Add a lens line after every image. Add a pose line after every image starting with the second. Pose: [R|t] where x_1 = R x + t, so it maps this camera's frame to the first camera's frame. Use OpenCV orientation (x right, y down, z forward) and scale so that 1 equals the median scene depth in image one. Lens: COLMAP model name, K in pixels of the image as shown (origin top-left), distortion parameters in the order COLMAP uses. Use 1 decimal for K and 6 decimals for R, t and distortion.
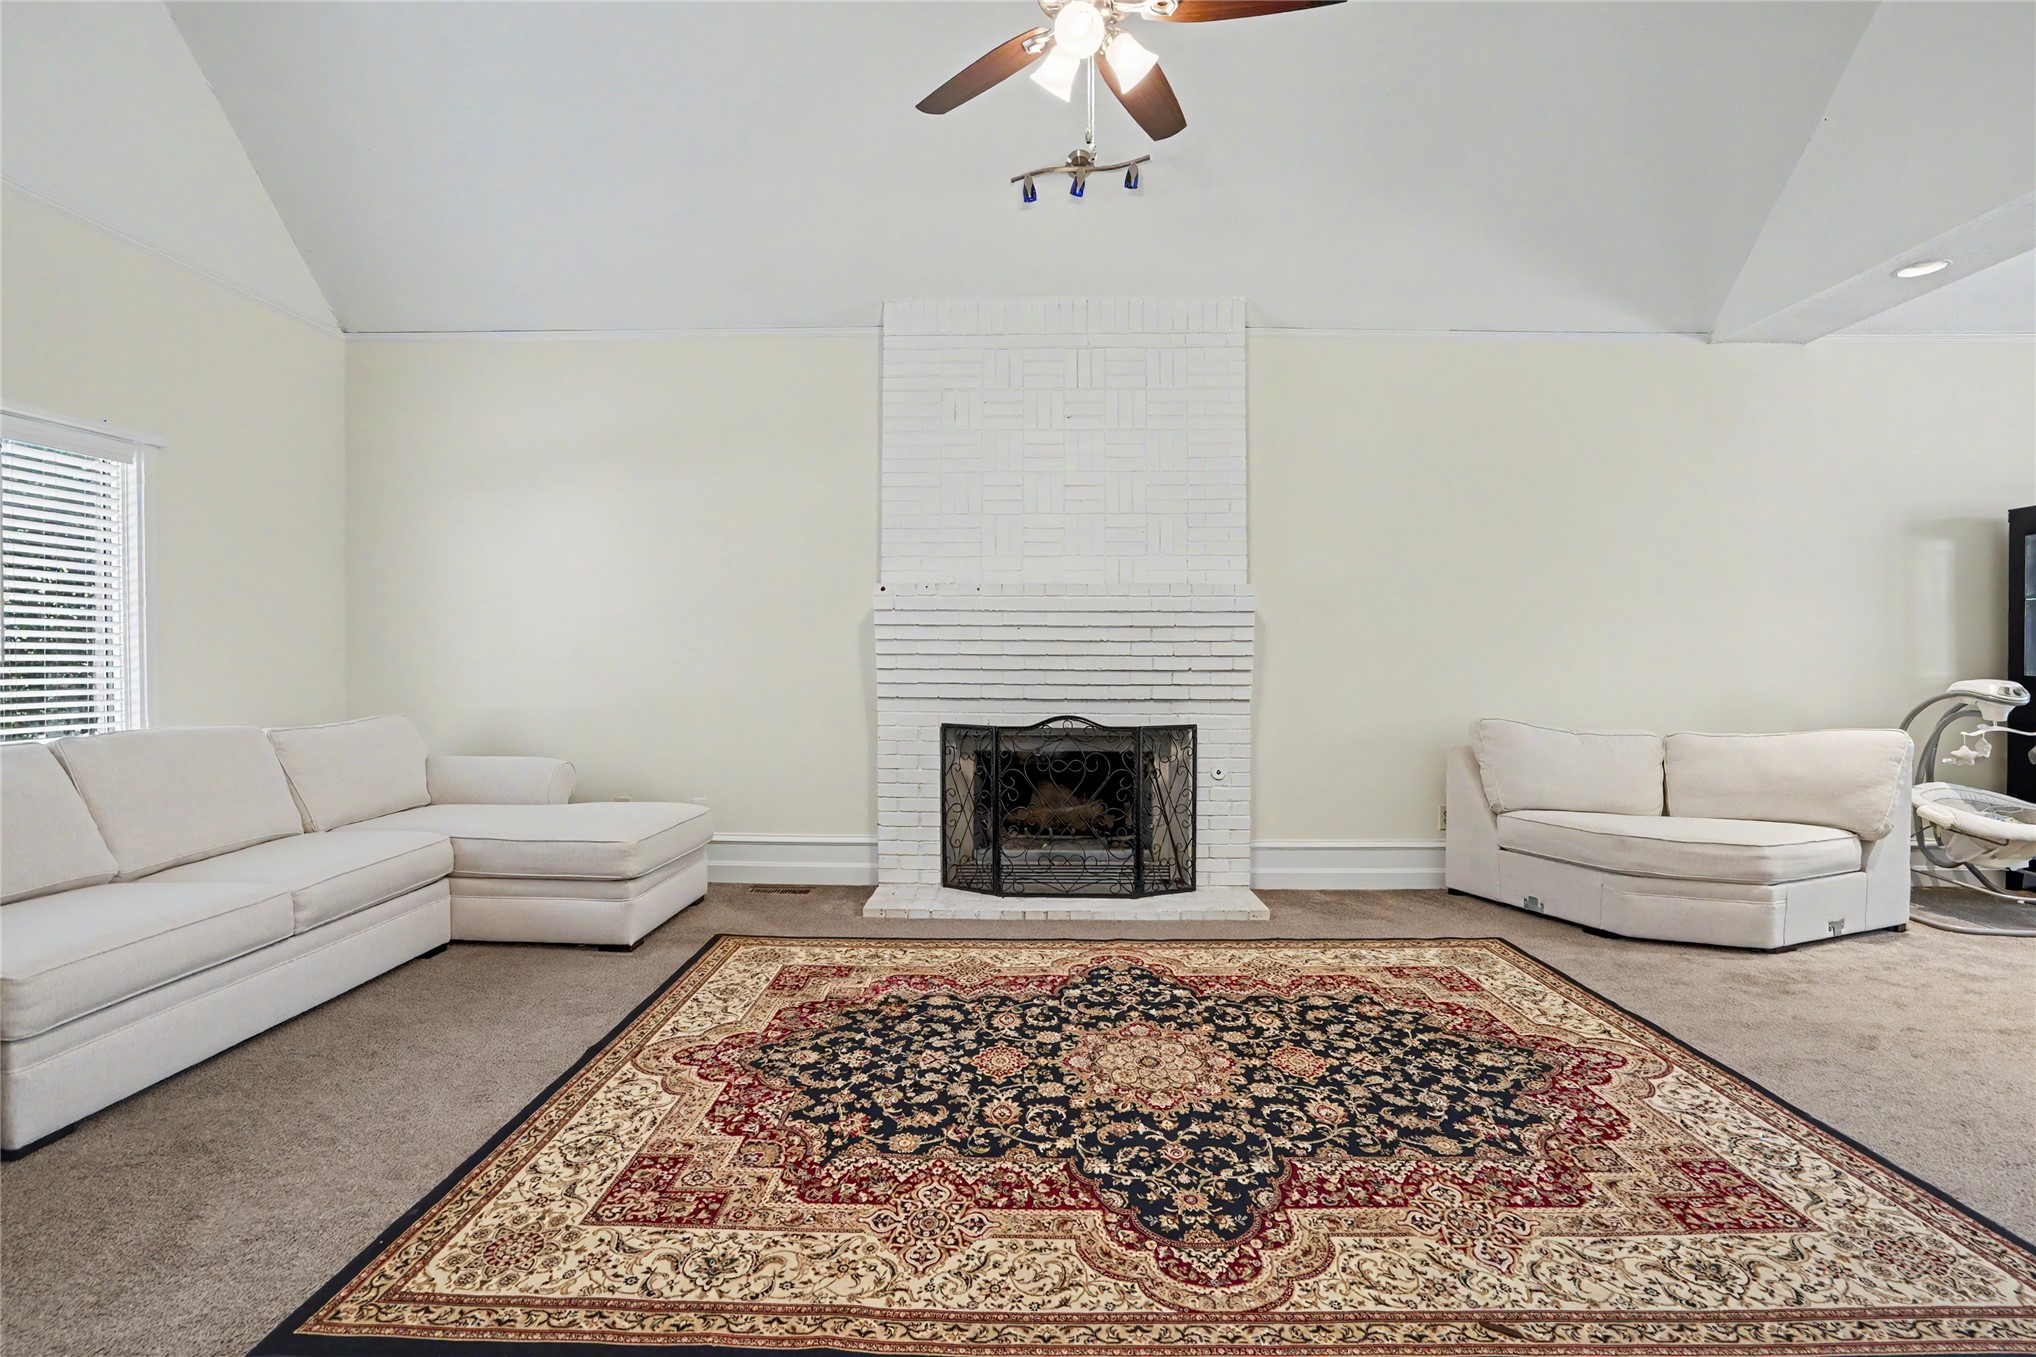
lens RADIAL K [[965.0, 0, 1020.0], [0, 965.0, 689.9], [0, 0, 1]] dist [-0.060290, 0.023781]
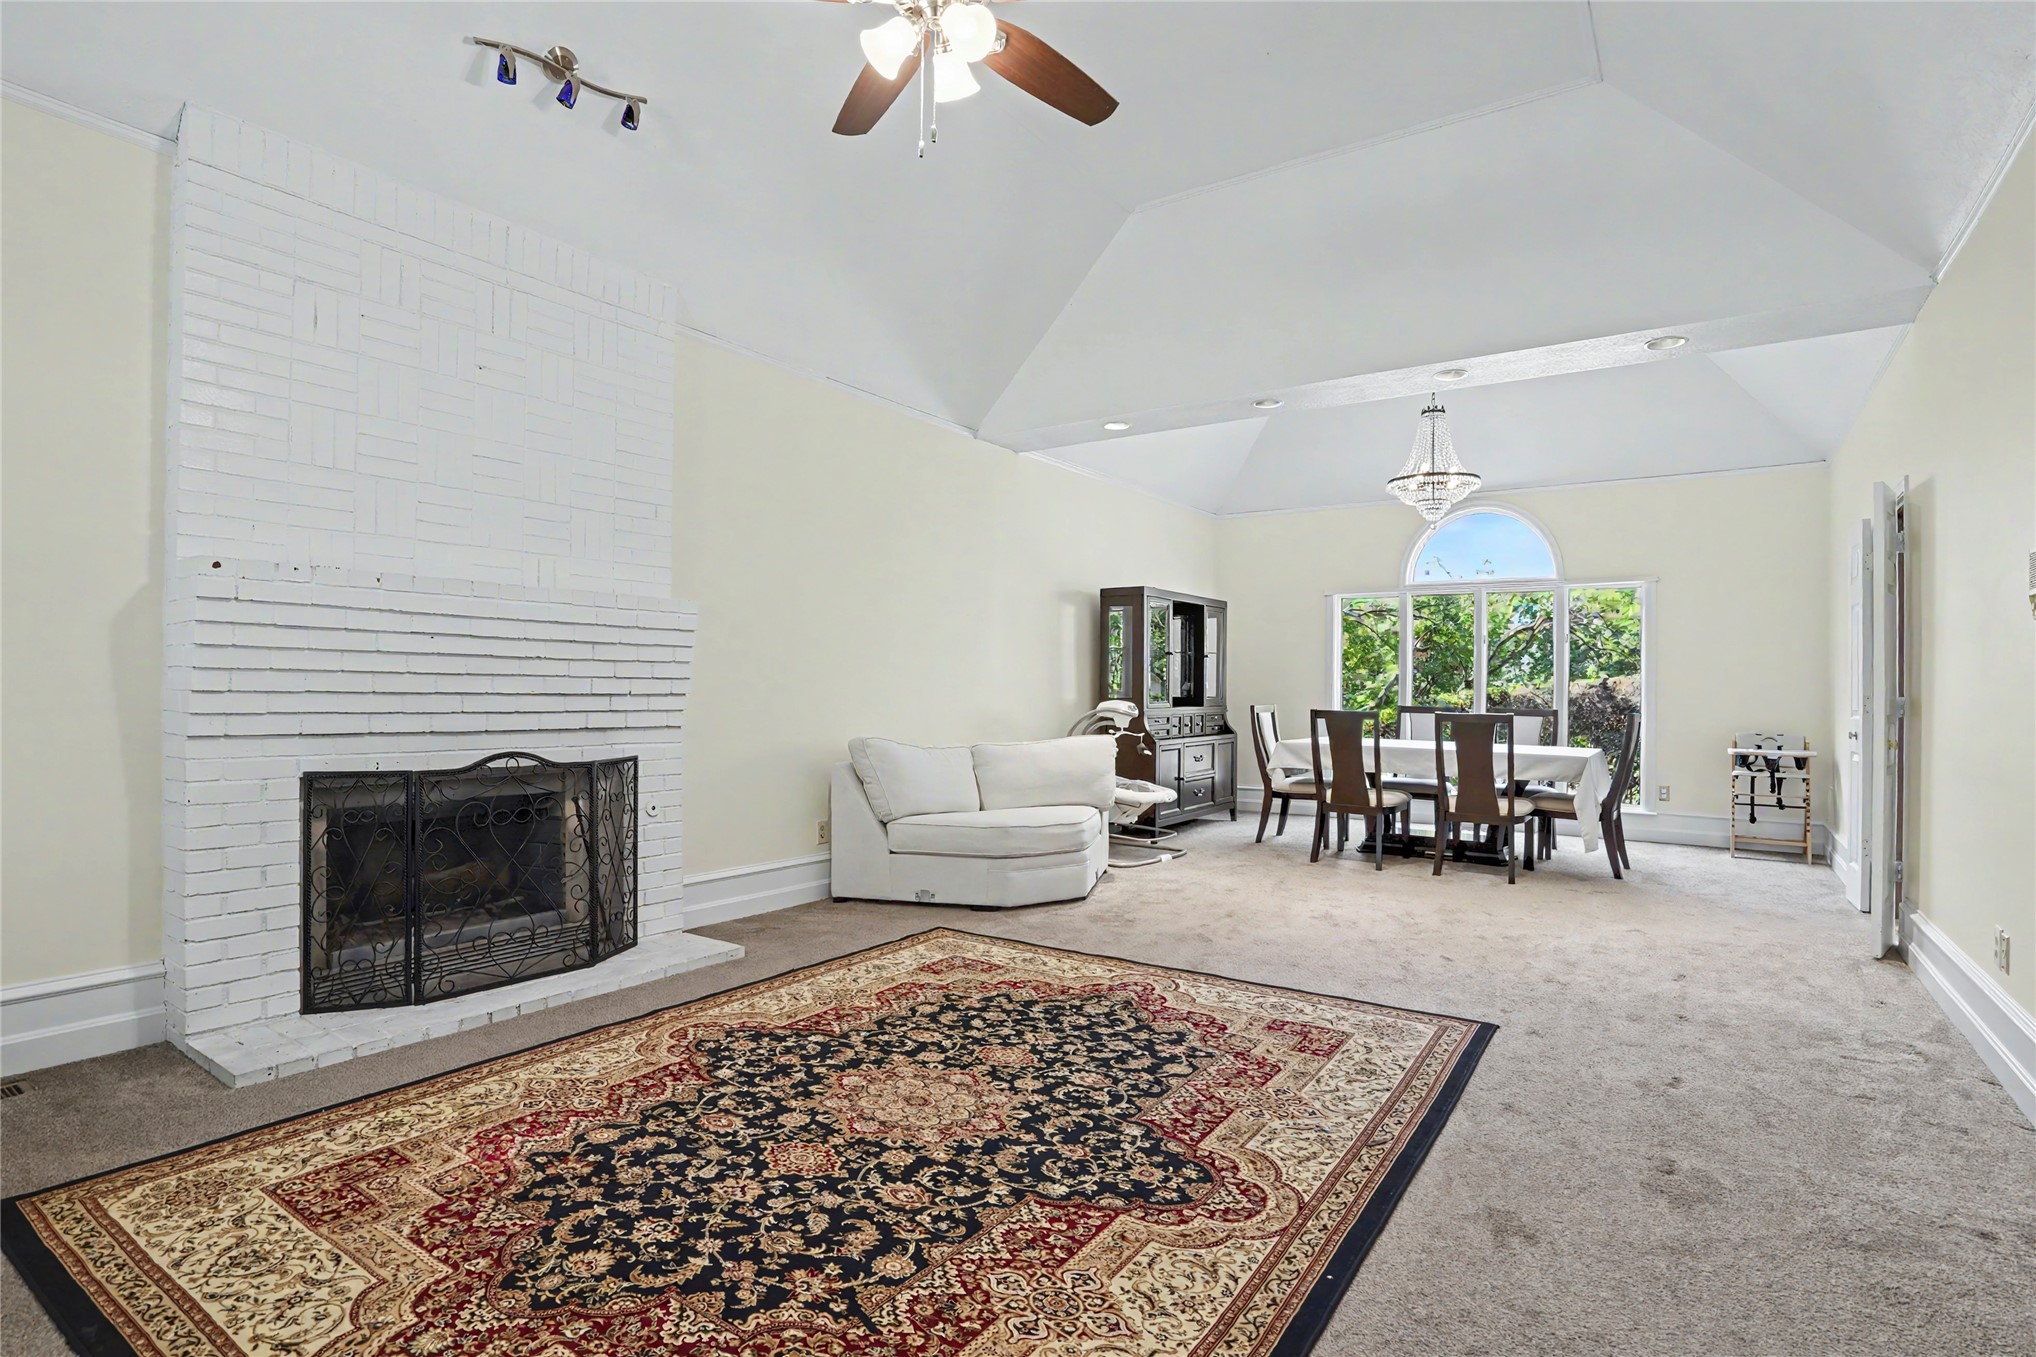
lens RADIAL K [[995.5, 0, 1016.3], [0, 995.5, 701.0], [0, 0, 1]] dist [-0.064179, 0.030444]
pose [[0.547768, -0.002103, 0.836627, -0.586928], [0.010716, 0.999932, -0.004503, -0.009693], [-0.836561, 0.011432, 0.547754, 0.331675]]
